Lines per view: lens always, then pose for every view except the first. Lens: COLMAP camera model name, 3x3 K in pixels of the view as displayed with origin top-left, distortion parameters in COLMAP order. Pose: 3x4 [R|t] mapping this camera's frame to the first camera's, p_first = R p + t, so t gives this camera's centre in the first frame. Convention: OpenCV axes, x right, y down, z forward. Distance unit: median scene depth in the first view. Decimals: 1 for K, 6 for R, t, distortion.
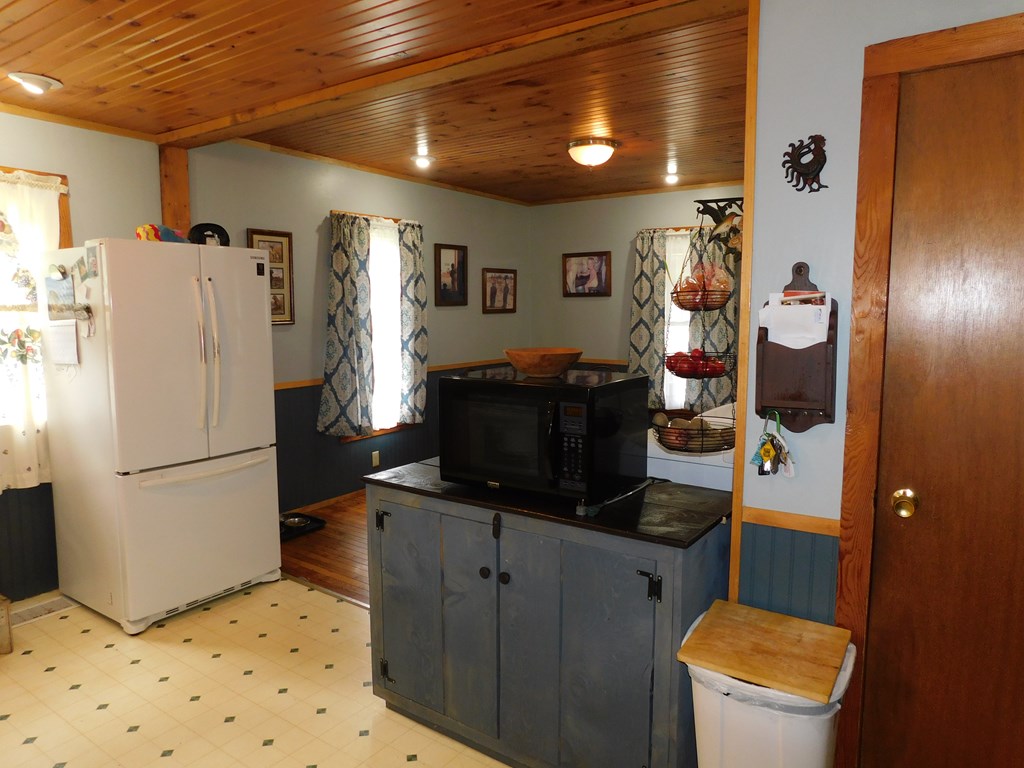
lens RADIAL K [[685.3, 0, 512.8], [0, 685.3, 380.8], [0, 0, 1]] dist [-0.061570, 0.056142]
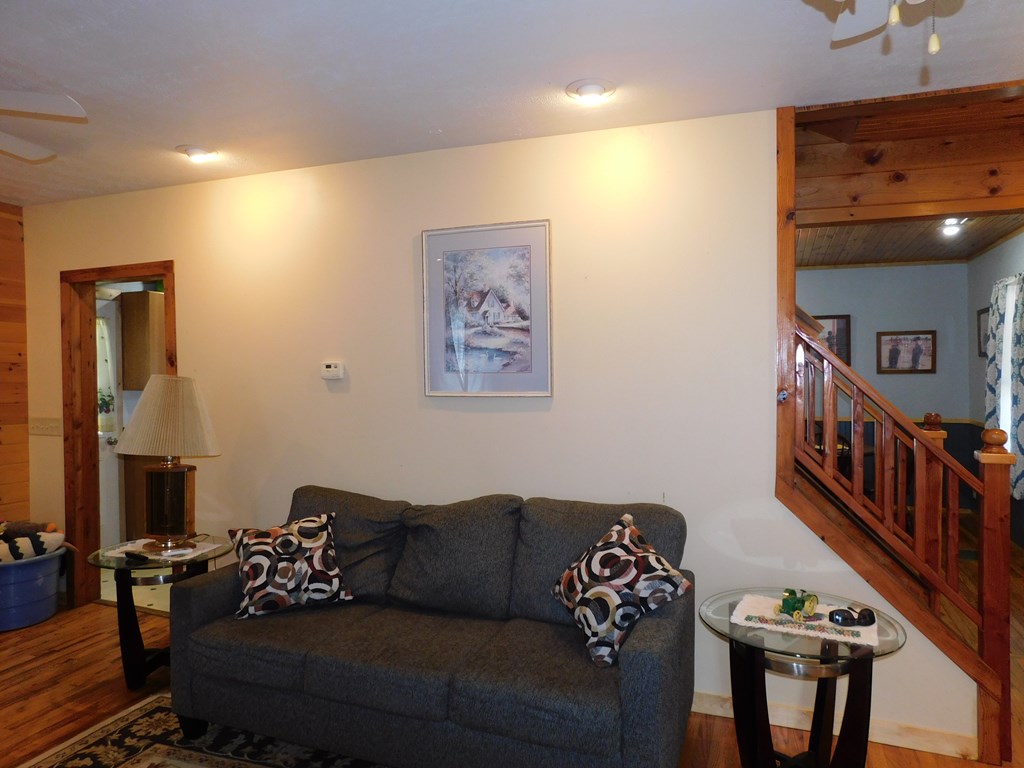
lens RADIAL K [[685.3, 0, 515.0], [0, 685.3, 378.4], [0, 0, 1]] dist [-0.061570, 0.056142]
pose [[0.248818, 0.011206, -0.968485, 0.933121], [-0.102599, 0.994612, -0.014851, -0.017931], [0.963101, 0.103061, 0.248627, 0.201956]]
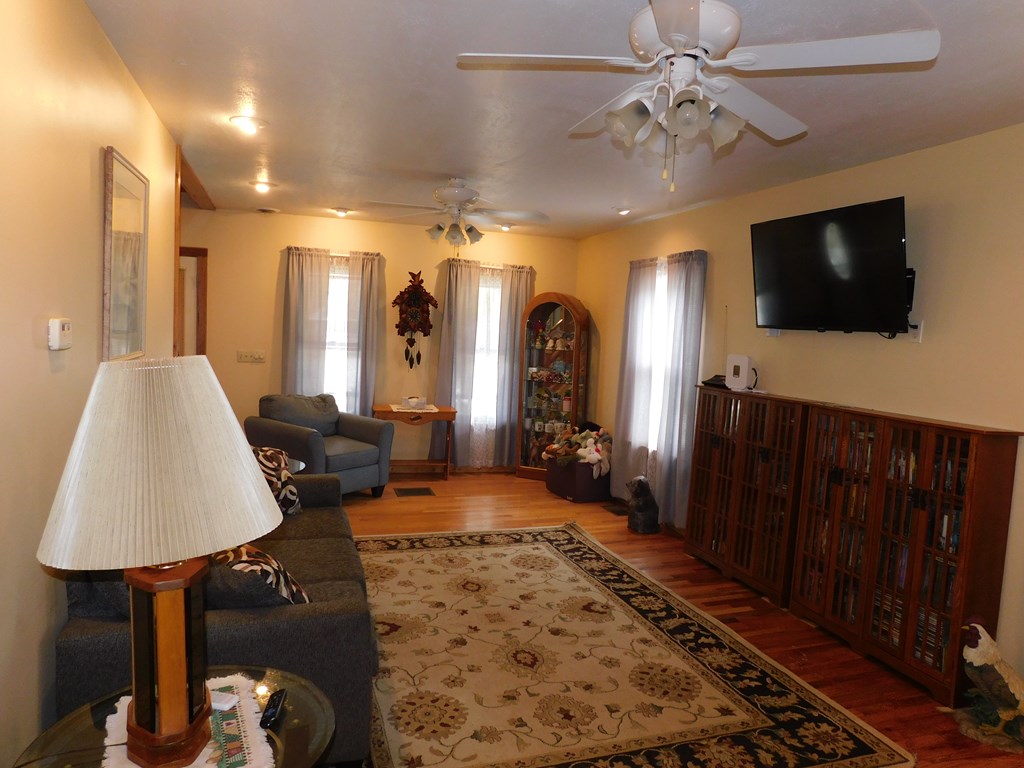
lens RADIAL K [[685.3, 0, 512.0], [0, 685.3, 377.5], [0, 0, 1]] dist [-0.061570, 0.056142]
pose [[0.606136, -0.033022, 0.794675, 0.179617], [0.043633, 0.999014, 0.008232, 0.010615], [-0.794163, 0.029684, 0.606979, -0.194443]]
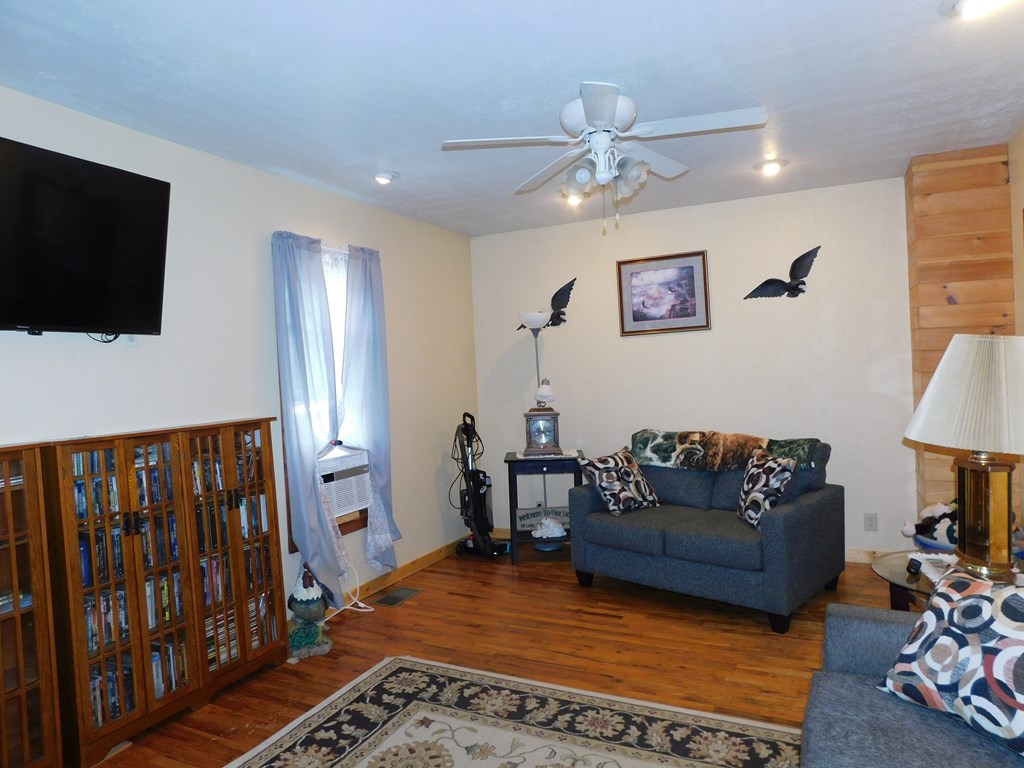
lens RADIAL K [[685.3, 0, 513.8], [0, 685.3, 378.5], [0, 0, 1]] dist [-0.061570, 0.056142]
pose [[-0.987382, 0.044325, -0.152028, 0.647332], [0.026000, 0.992376, 0.120475, -0.029008], [0.156209, 0.115002, -0.981006, 0.422013]]
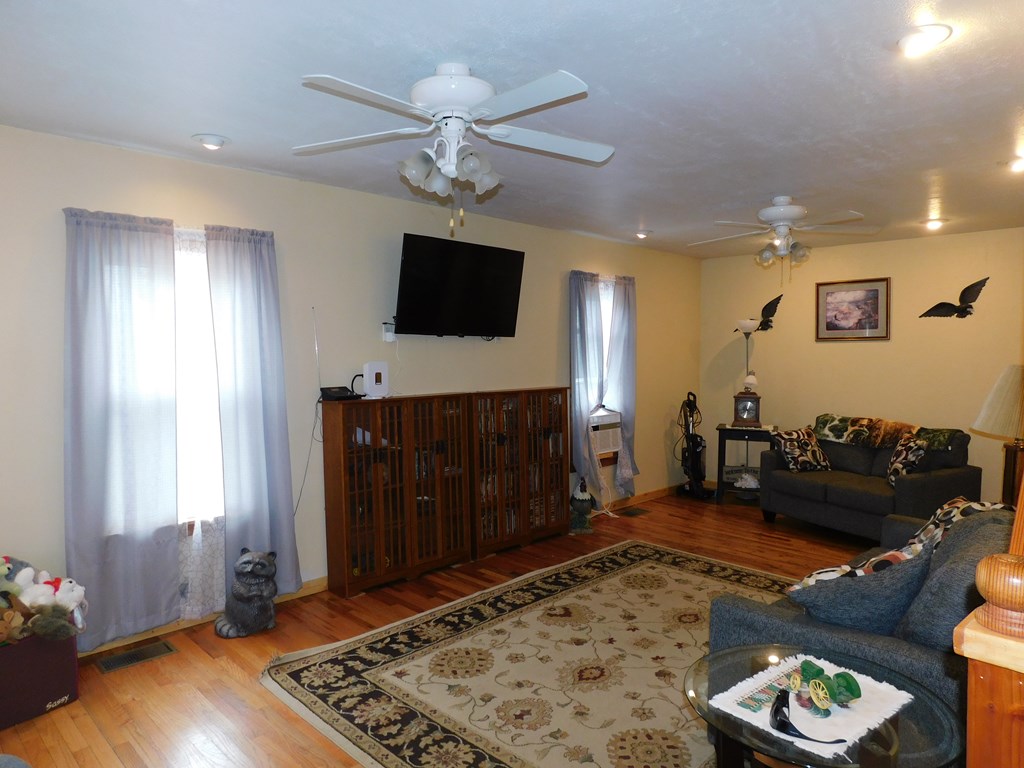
lens RADIAL K [[685.3, 0, 511.2], [0, 685.3, 379.9], [0, 0, 1]] dist [-0.061570, 0.056142]
pose [[-0.983385, -0.011738, 0.181152, 0.668266], [0.016094, 0.988340, 0.151411, -0.088929], [-0.180817, 0.151811, -0.971730, 0.773013]]
